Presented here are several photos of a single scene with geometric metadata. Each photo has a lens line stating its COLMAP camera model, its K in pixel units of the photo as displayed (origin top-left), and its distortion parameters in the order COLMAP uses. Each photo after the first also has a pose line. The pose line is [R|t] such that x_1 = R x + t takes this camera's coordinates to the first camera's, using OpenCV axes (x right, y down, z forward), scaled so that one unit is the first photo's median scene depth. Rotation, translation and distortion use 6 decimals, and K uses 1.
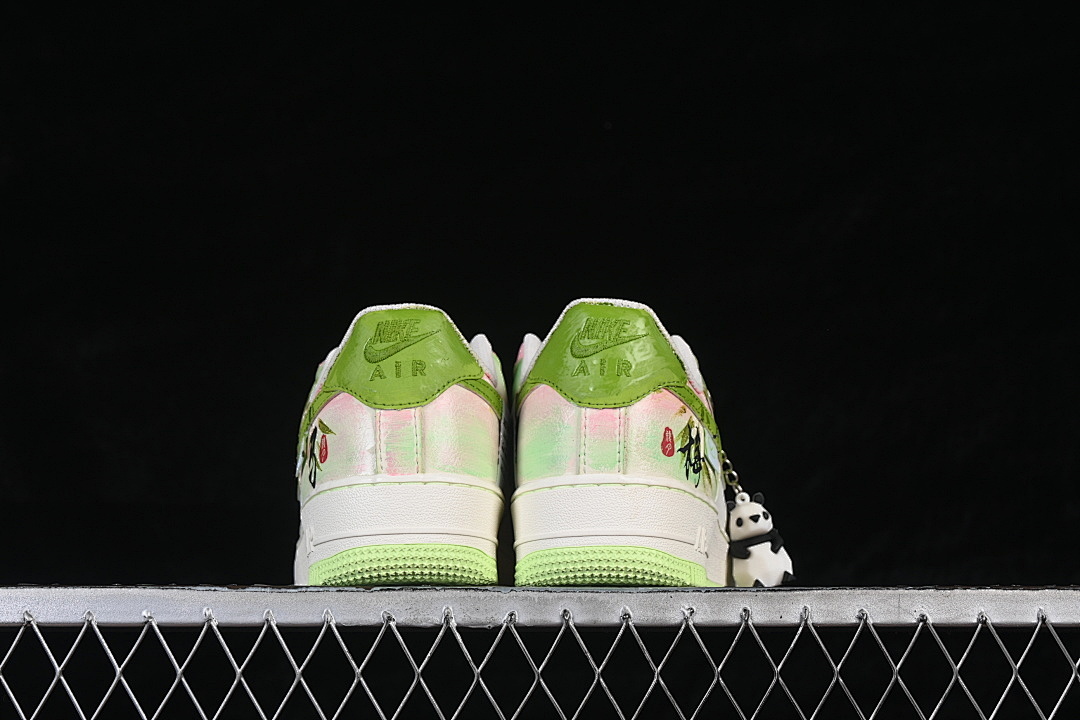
lens RADIAL K [[2318.1, 0, 540.0], [0, 2318.1, 360.0], [0, 0, 1]] dist [0.018089, -0.156103]
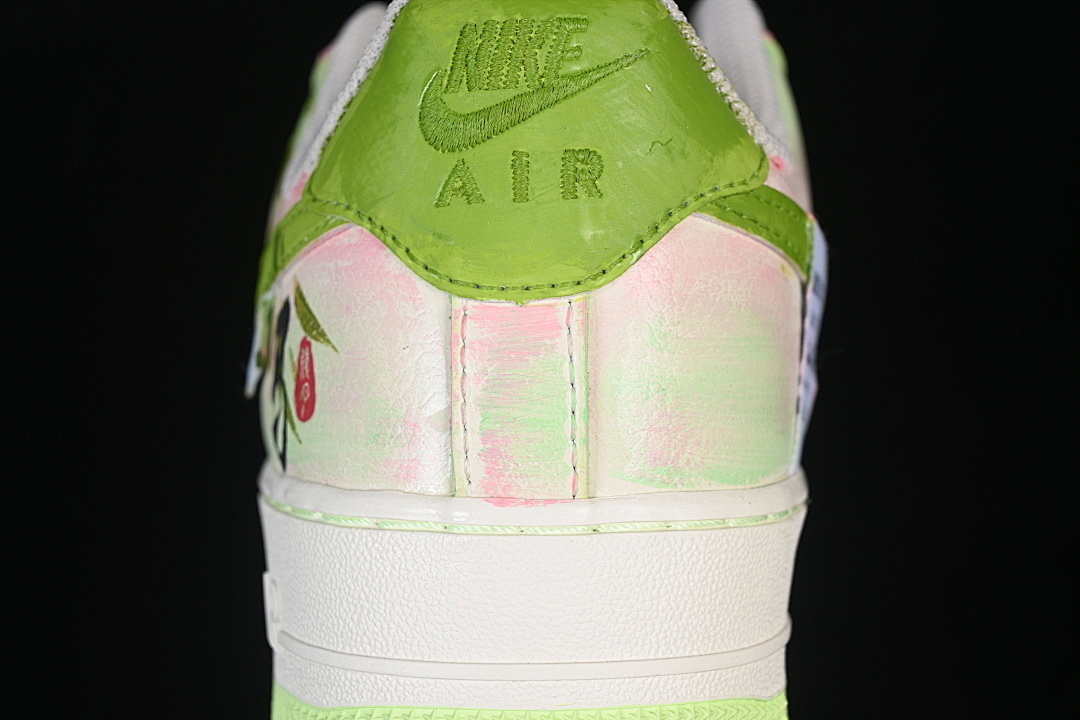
lens RADIAL K [[2318.1, 0, 540.0], [0, 2318.1, 360.0], [0, 0, 1]] dist [0.018089, -0.156103]
pose [[0.998286, 0.028892, -0.050895, -0.040612], [-0.013590, 0.960315, 0.278587, -0.063332], [0.056925, -0.277418, 0.959062, 0.672782]]
